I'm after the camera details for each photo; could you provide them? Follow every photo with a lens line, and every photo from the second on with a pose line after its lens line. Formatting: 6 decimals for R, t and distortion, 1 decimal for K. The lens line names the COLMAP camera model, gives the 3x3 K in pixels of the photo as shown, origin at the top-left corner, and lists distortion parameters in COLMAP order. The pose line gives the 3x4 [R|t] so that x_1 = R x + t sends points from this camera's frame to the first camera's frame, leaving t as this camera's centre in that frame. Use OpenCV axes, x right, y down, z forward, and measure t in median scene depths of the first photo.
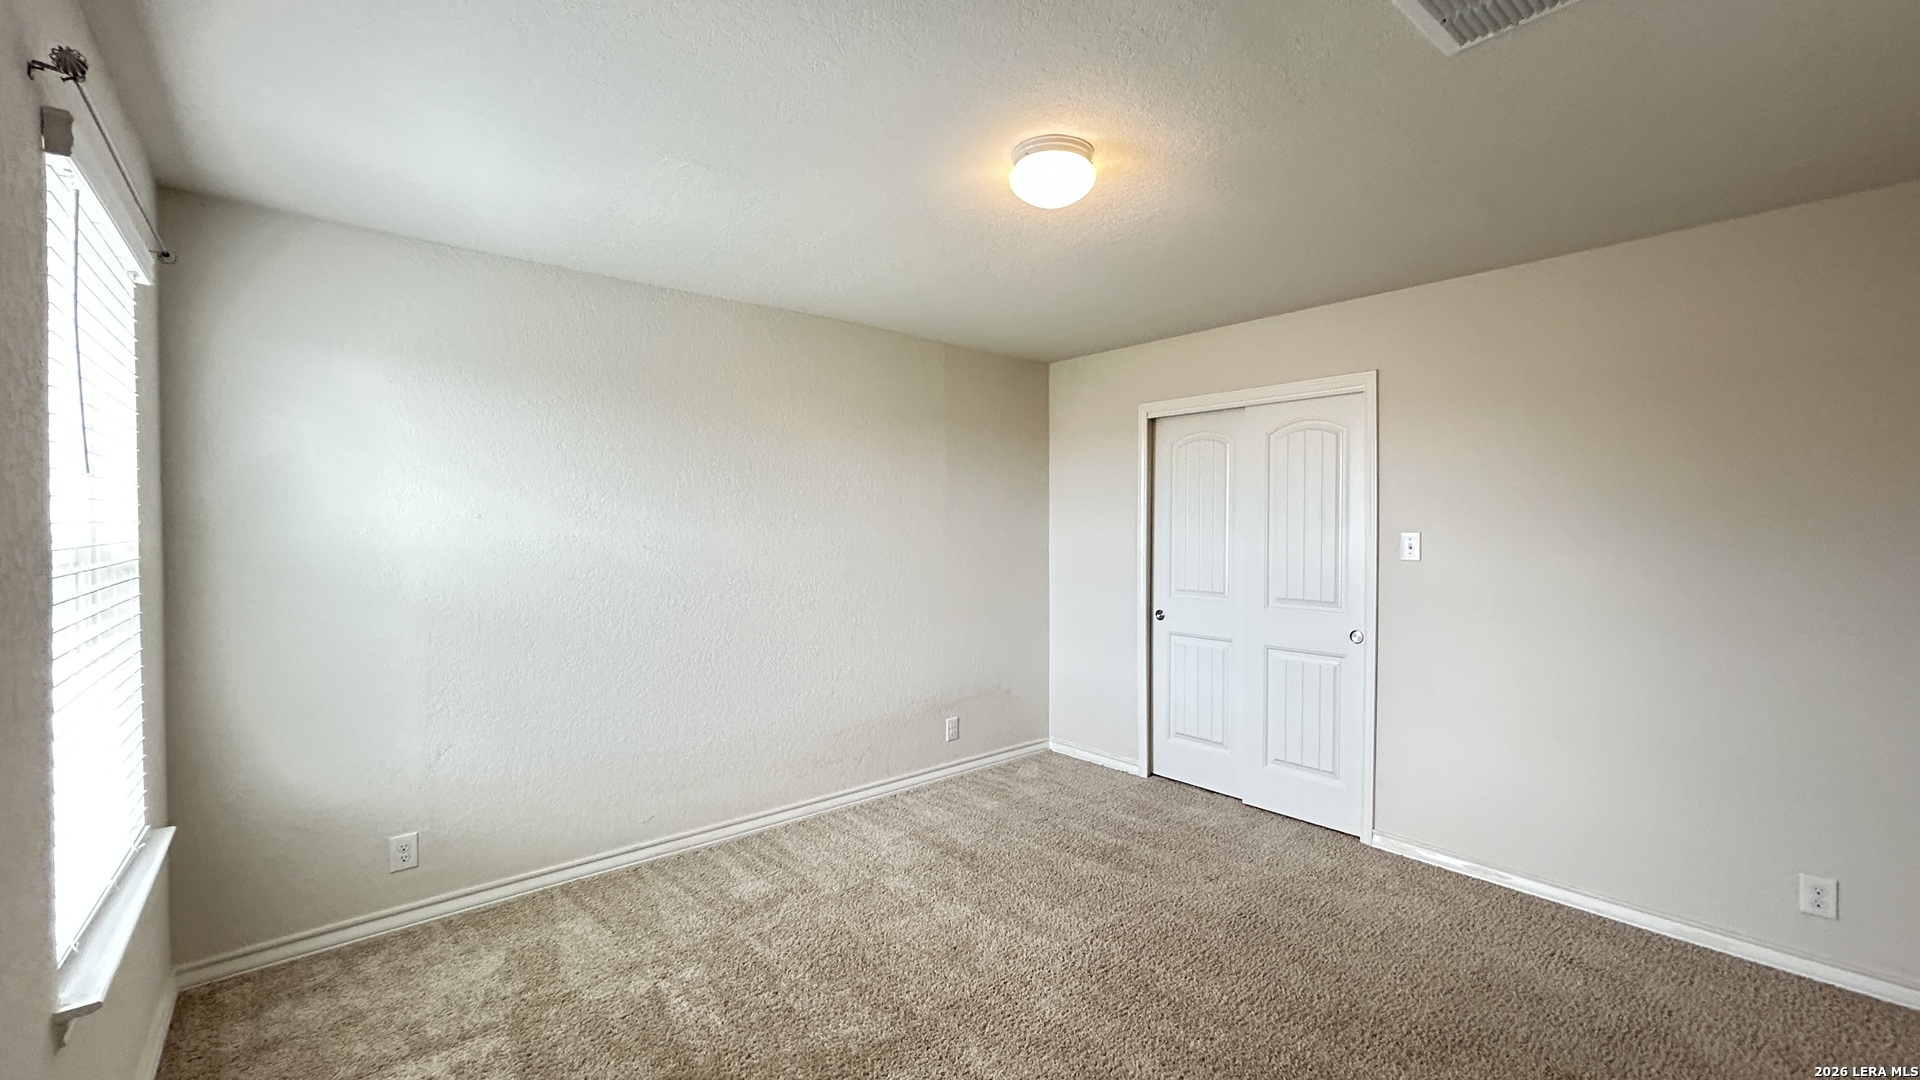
lens RADIAL K [[710.5, 0, 960.0], [0, 710.5, 540.0], [0, 0, 1]] dist [0.000080, -0.000141]
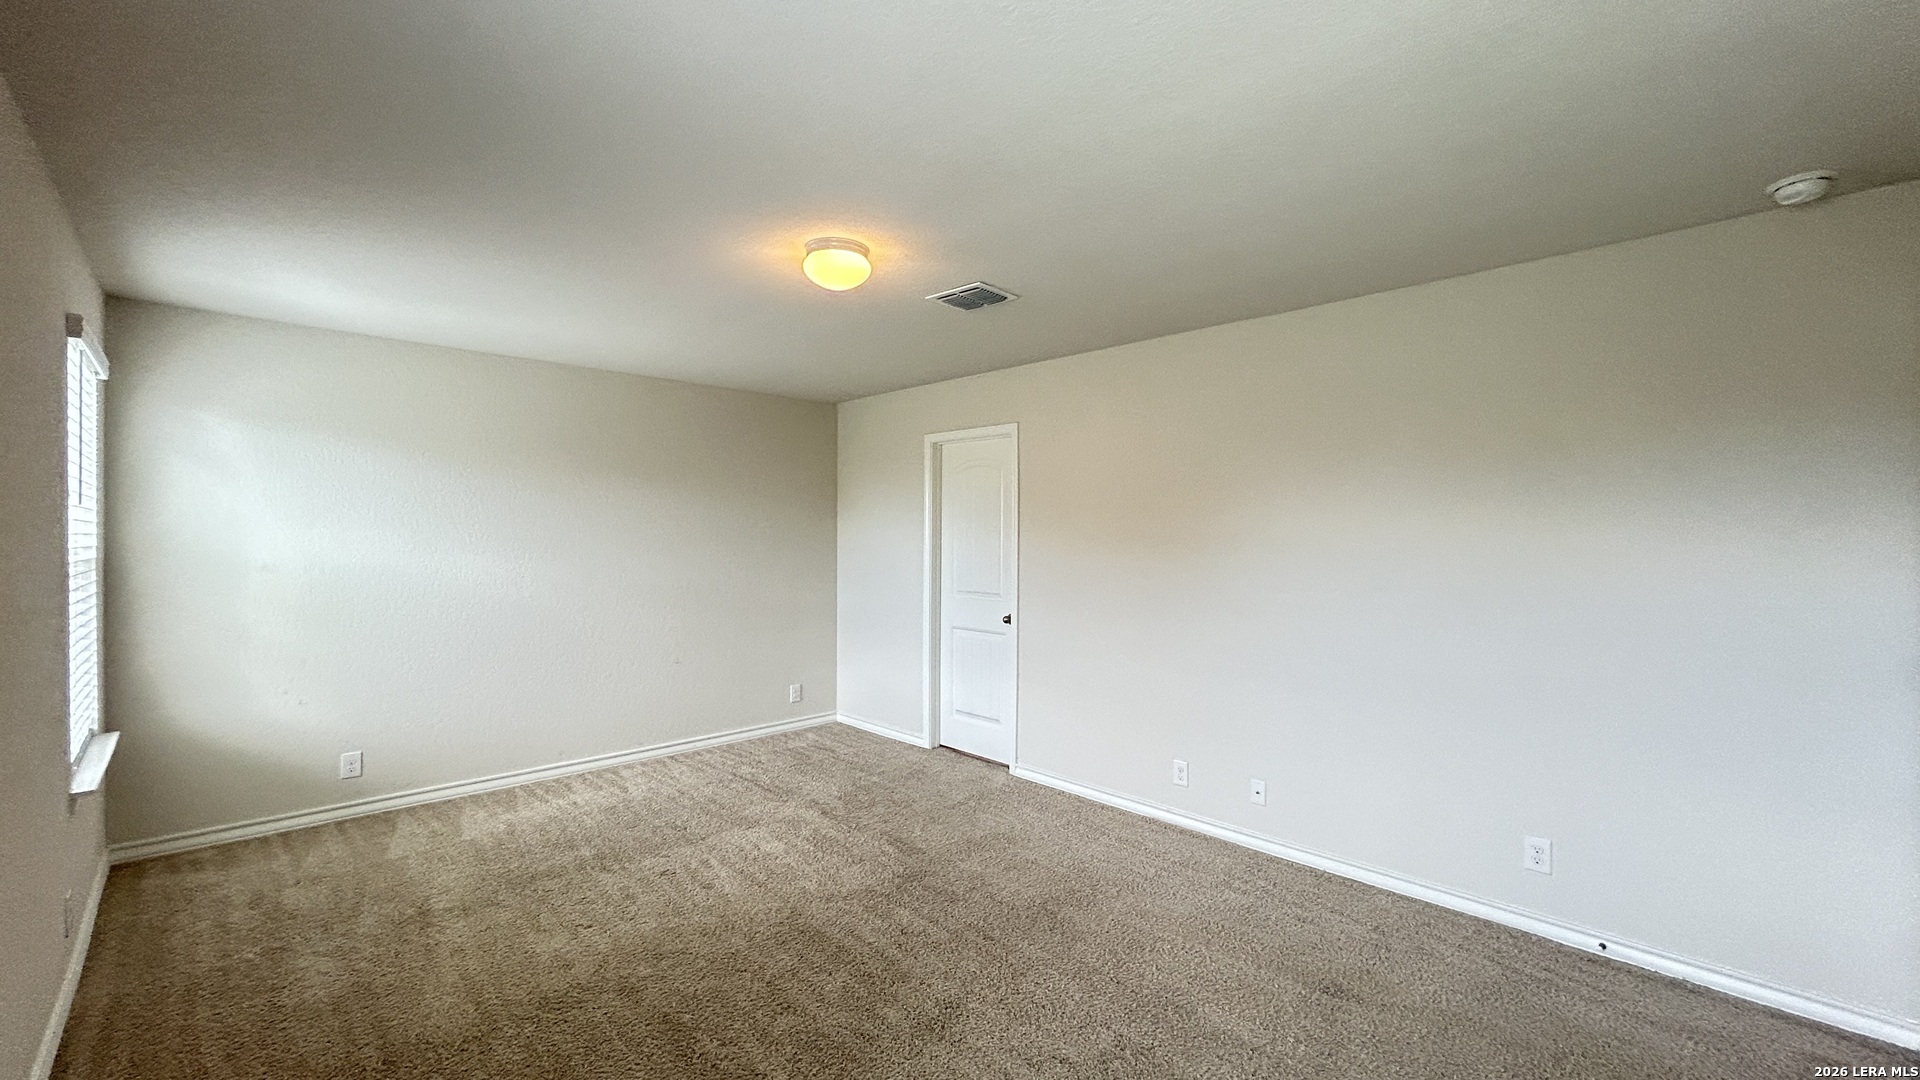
lens RADIAL K [[769.7, 0, 960.0], [0, 769.7, 540.0], [0, 0, 1]] dist [-0.000198, 0.000472]
pose [[0.999576, 0.001310, 0.029087, 0.427550], [-0.000910, 0.999905, -0.013778, 0.006100], [-0.029102, 0.013746, 0.999482, -0.464464]]
